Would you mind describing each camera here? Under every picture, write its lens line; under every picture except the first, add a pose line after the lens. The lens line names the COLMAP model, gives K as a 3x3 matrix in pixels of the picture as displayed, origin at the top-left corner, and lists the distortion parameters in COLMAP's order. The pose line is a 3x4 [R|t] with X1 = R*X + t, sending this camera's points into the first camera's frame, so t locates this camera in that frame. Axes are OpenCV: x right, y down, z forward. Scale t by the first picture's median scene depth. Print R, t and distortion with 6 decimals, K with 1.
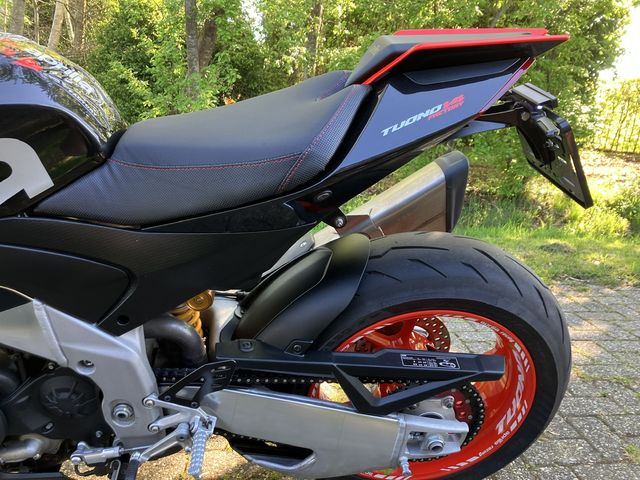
lens RADIAL K [[529.3, 0, 320.0], [0, 529.3, 240.0], [0, 0, 1]] dist [0.010969, 0.000116]
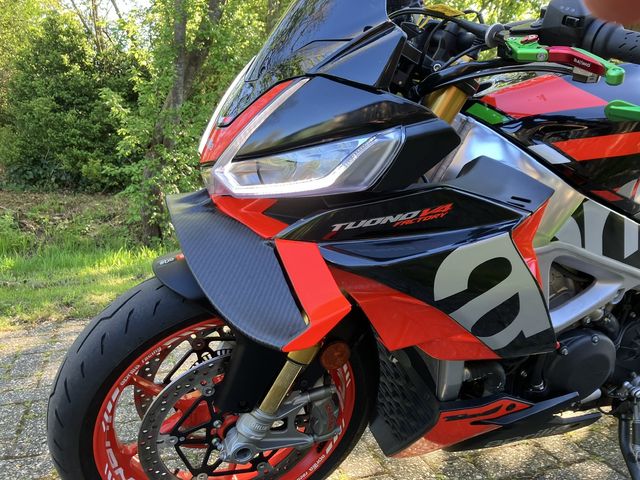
lens RADIAL K [[532.3, 0, 320.0], [0, 532.3, 240.0], [0, 0, 1]] dist [0.013248, 0.007370]
pose [[0.966454, -0.046848, 0.252532, -1.378707], [0.063040, 0.996416, -0.056408, 0.082004], [-0.248984, 0.070435, 0.965943, -0.031767]]
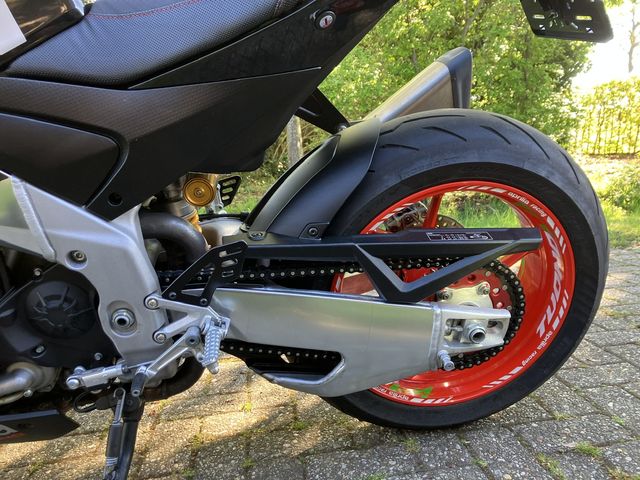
lens RADIAL K [[531.0, 0, 328.3], [0, 531.0, 234.2], [0, 0, 1]] dist [0.008037, 0.004561]
pose [[0.994448, -0.101478, 0.027843, -0.040099], [0.103538, 0.990837, -0.086727, 0.274199], [-0.018787, 0.089129, 0.995843, 0.095311]]
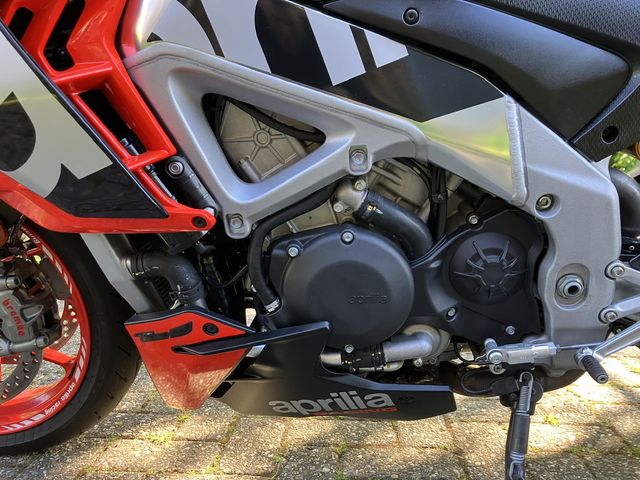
lens RADIAL K [[531.4, 0, 320.0], [0, 531.4, 240.0], [0, 0, 1]] dist [-0.006402, 0.017751]
pose [[0.987283, -0.004279, -0.158917, -0.546676], [-0.015208, 0.992511, -0.121203, 0.326549], [0.158246, 0.122078, 0.979824, 0.214801]]
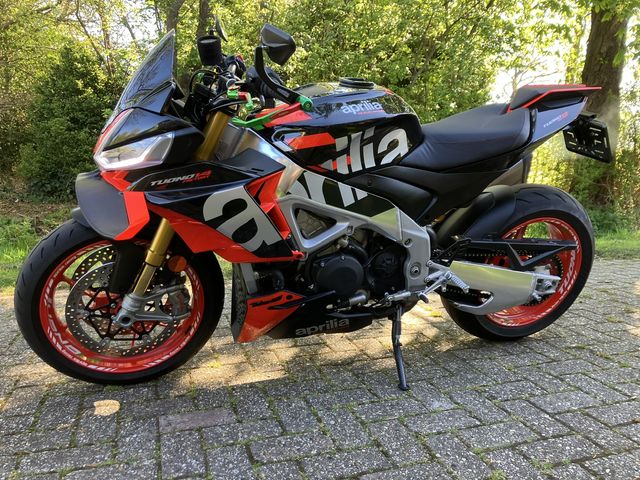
lens RADIAL K [[532.8, 0, 320.0], [0, 532.8, 240.0], [0, 0, 1]] dist [0.024363, 0.003537]
pose [[0.975670, -0.049762, 0.213524, -1.048587], [0.069510, 0.993868, -0.085995, 0.330355], [-0.207935, 0.098745, 0.973146, -0.807152]]
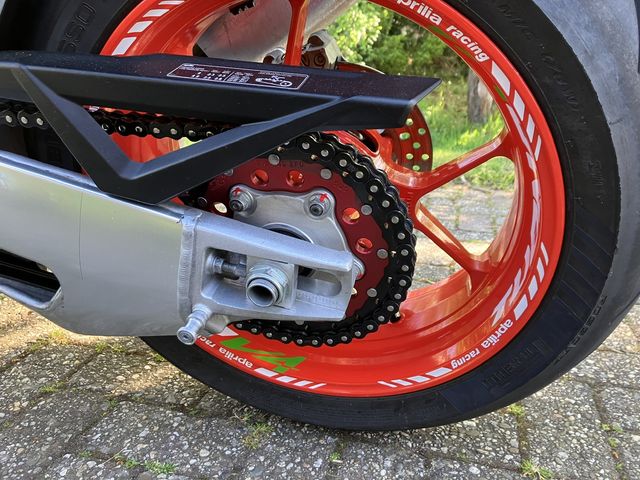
lens RADIAL K [[537.0, 0, 318.4], [0, 537.0, 233.0], [0, 0, 1]] dist [0.003469, -0.002552]
pose [[0.936843, 0.086602, -0.338859, 0.408069], [-0.064795, 0.995063, 0.075171, 0.307085], [0.343696, -0.048467, 0.937829, 0.605257]]
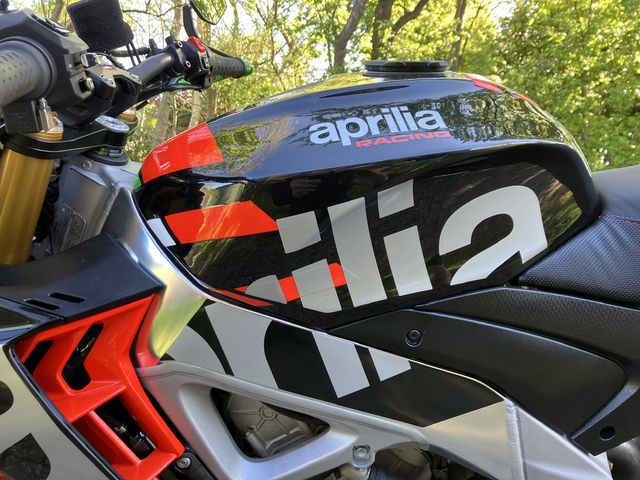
lens RADIAL K [[537.0, 0, 318.4], [0, 537.0, 233.0], [0, 0, 1]] dist [0.003469, -0.002552]
pose [[0.985912, 0.008066, -0.167068, -0.545610], [-0.038409, 0.983064, -0.179194, 0.023316], [0.162793, 0.183086, 0.969525, 0.139672]]
